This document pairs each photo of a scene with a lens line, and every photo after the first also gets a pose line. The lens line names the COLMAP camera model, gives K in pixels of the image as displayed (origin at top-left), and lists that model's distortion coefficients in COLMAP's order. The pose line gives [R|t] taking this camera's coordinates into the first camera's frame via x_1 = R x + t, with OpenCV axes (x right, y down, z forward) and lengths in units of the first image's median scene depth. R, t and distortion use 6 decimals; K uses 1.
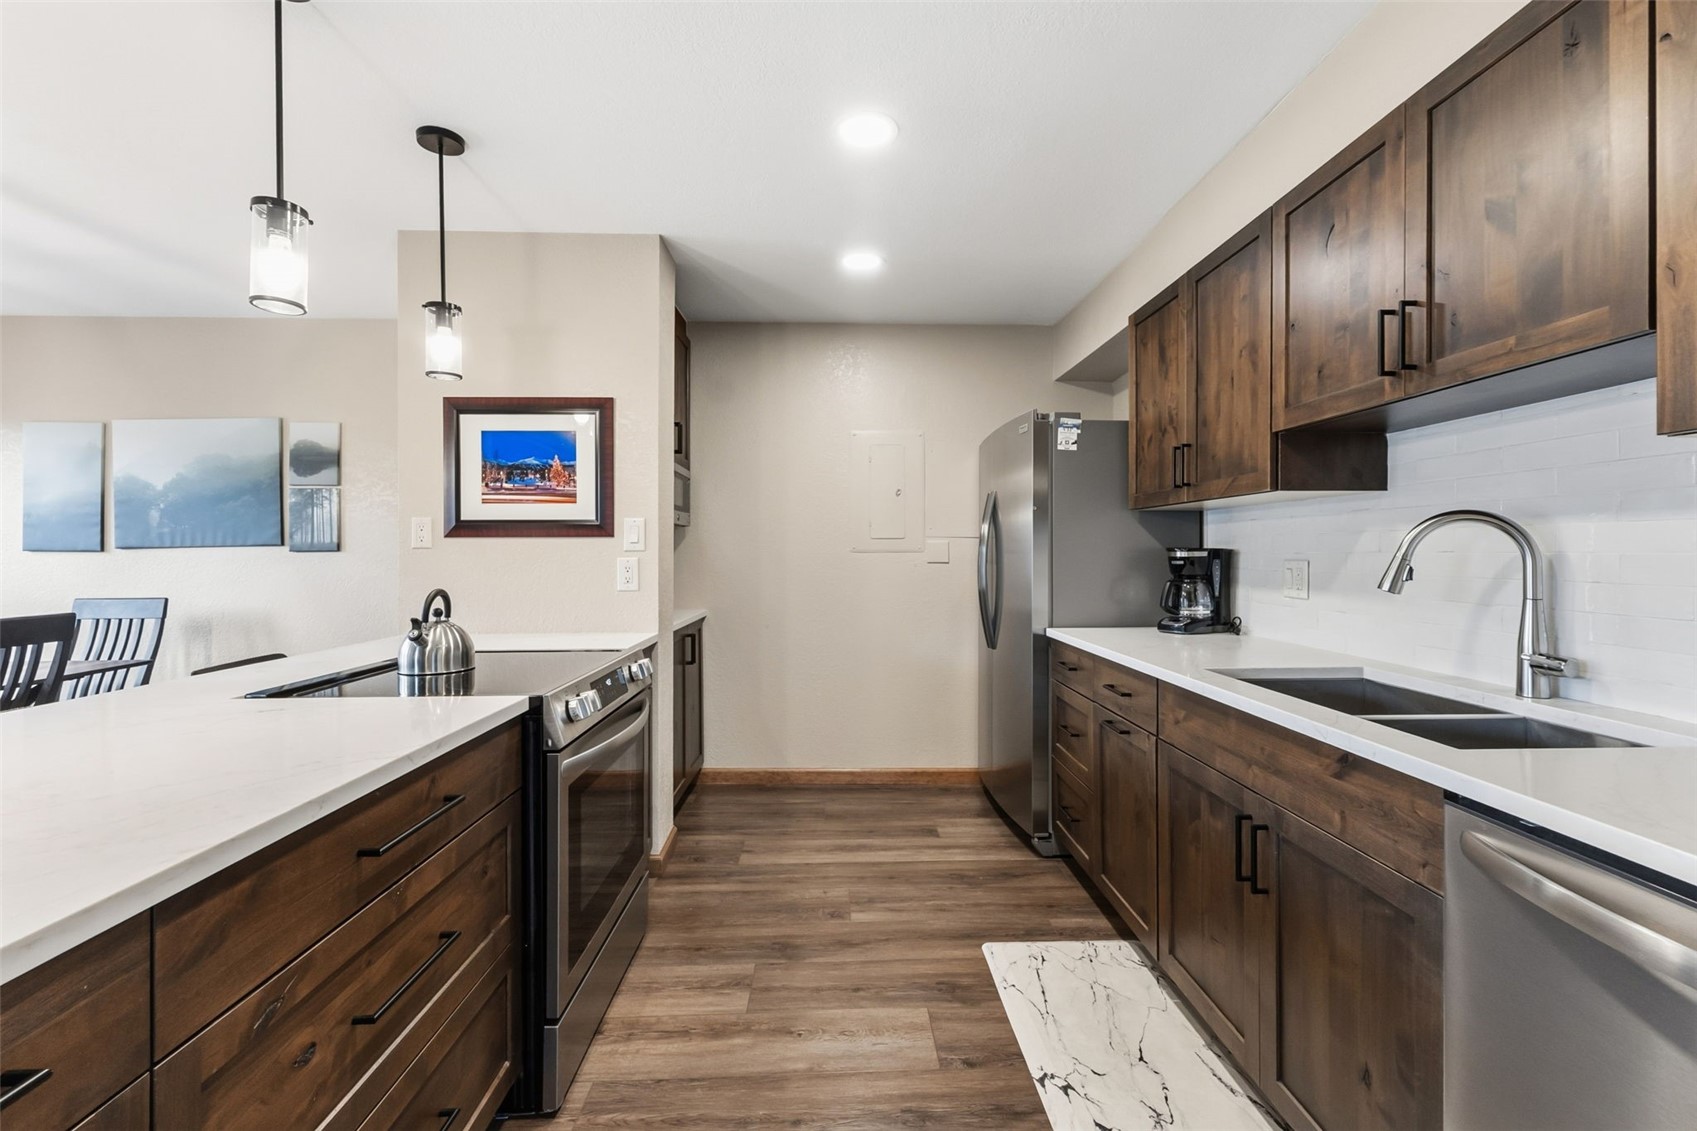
lens RADIAL K [[738.8, 0, 852.2], [0, 738.8, 550.8], [0, 0, 1]] dist [-0.002800, 0.000292]
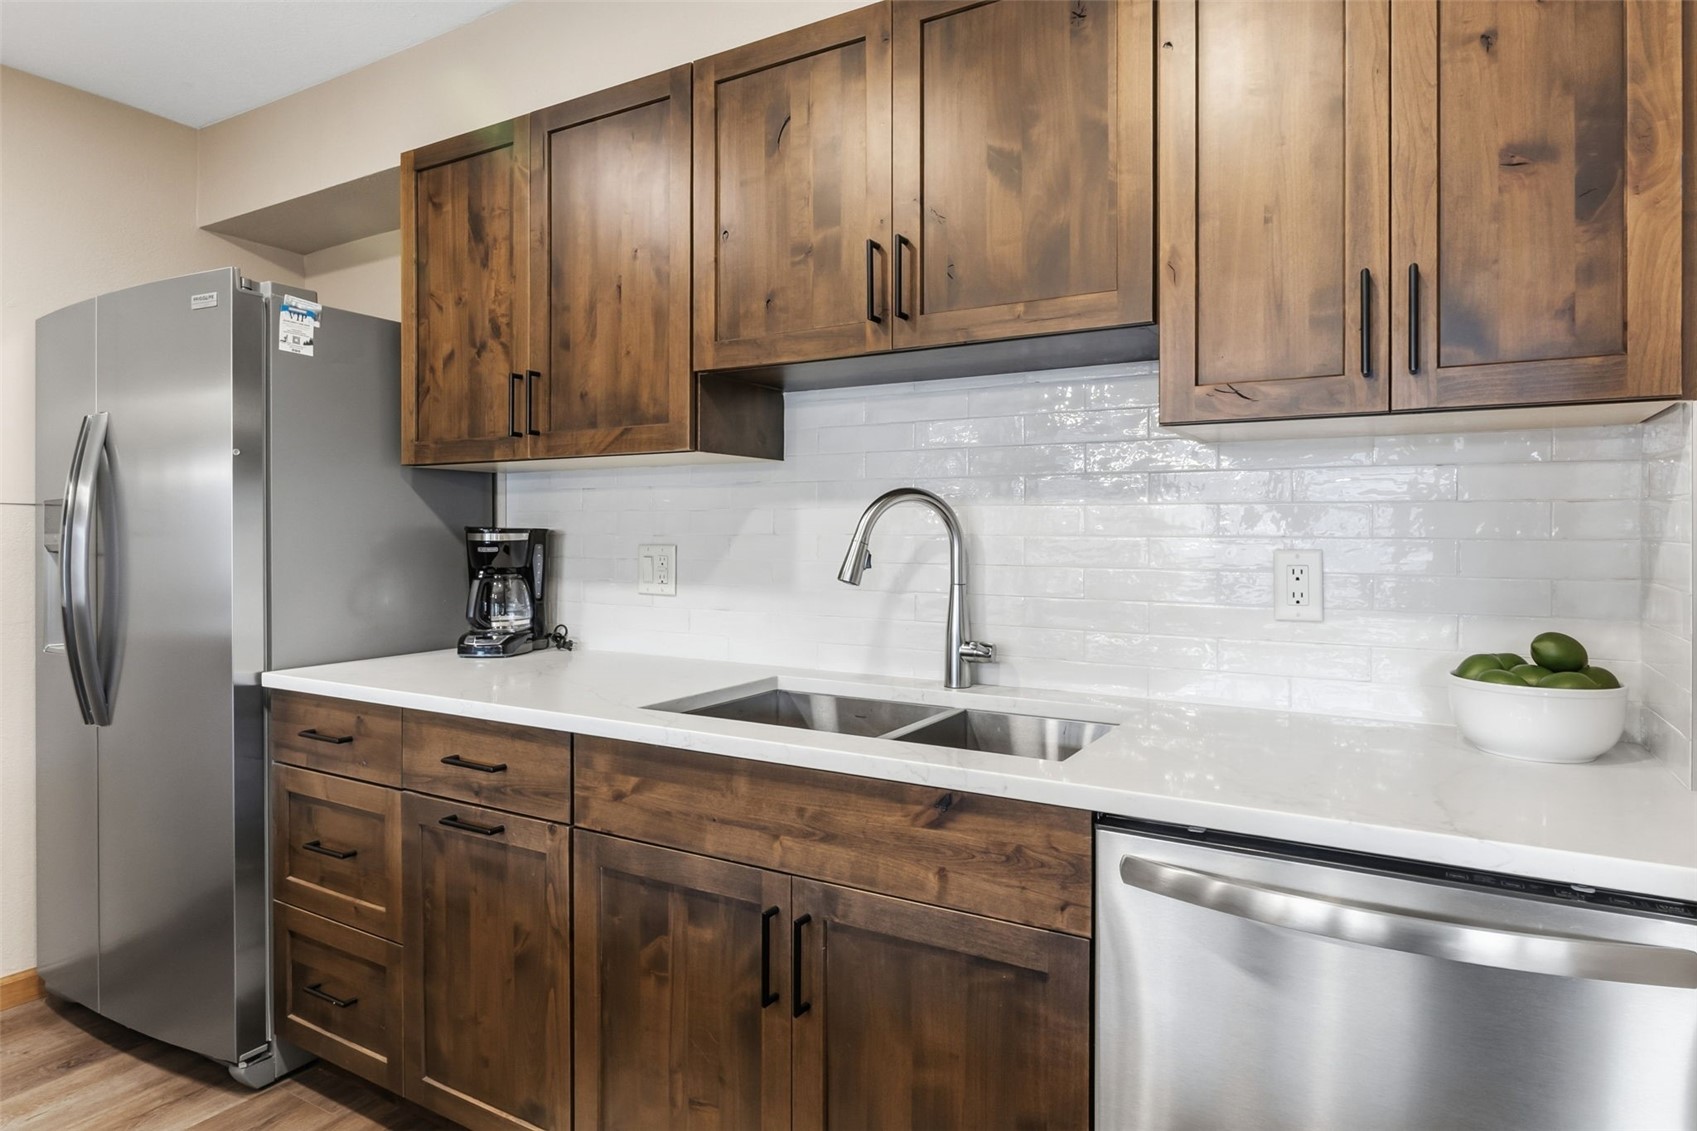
lens RADIAL K [[972.2, 0, 855.8], [0, 972.2, 535.9], [0, 0, 1]] dist [-0.005265, -0.002810]
pose [[0.526329, -0.001718, 0.850279, -0.166559], [-0.003018, 0.999988, 0.003889, -0.001178], [-0.850275, -0.004613, 0.526318, 0.352364]]
